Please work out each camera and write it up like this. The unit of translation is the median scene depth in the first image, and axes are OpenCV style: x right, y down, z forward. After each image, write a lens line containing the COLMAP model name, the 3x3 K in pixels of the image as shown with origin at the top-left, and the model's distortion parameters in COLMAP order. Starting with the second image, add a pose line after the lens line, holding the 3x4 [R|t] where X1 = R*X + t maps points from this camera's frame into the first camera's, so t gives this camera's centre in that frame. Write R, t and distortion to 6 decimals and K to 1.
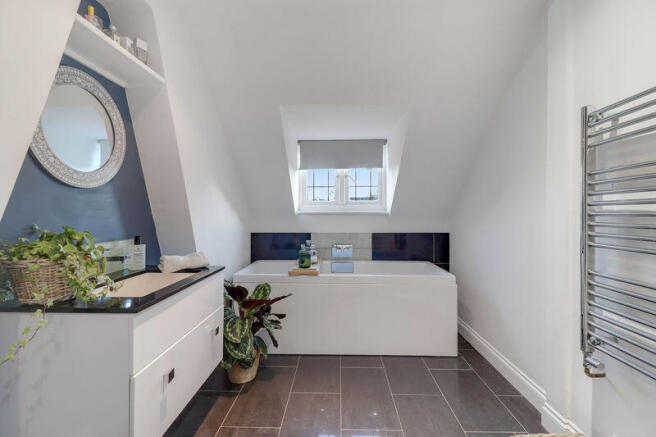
lens RADIAL K [[308.8, 0, 328.8], [0, 308.8, 215.0], [0, 0, 1]] dist [0.000545, -0.010734]
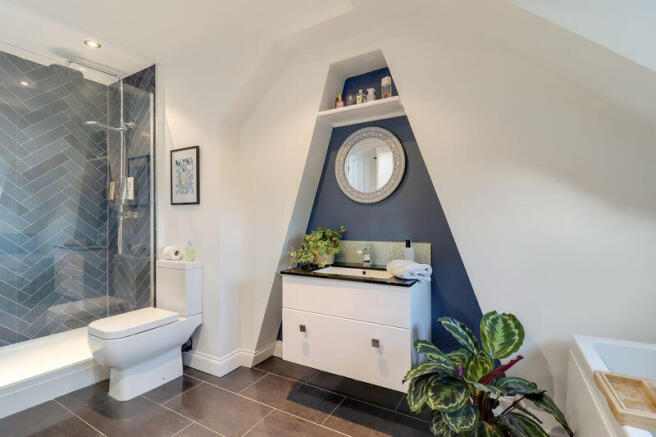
lens RADIAL K [[308.8, 0, 328.8], [0, 308.8, 215.0], [0, 0, 1]] dist [0.000545, -0.010734]
pose [[-0.474673, -0.010685, -0.880098, 0.630226], [-0.001252, 0.999933, -0.011465, -0.013494], [0.880161, -0.004340, -0.474655, 1.547883]]
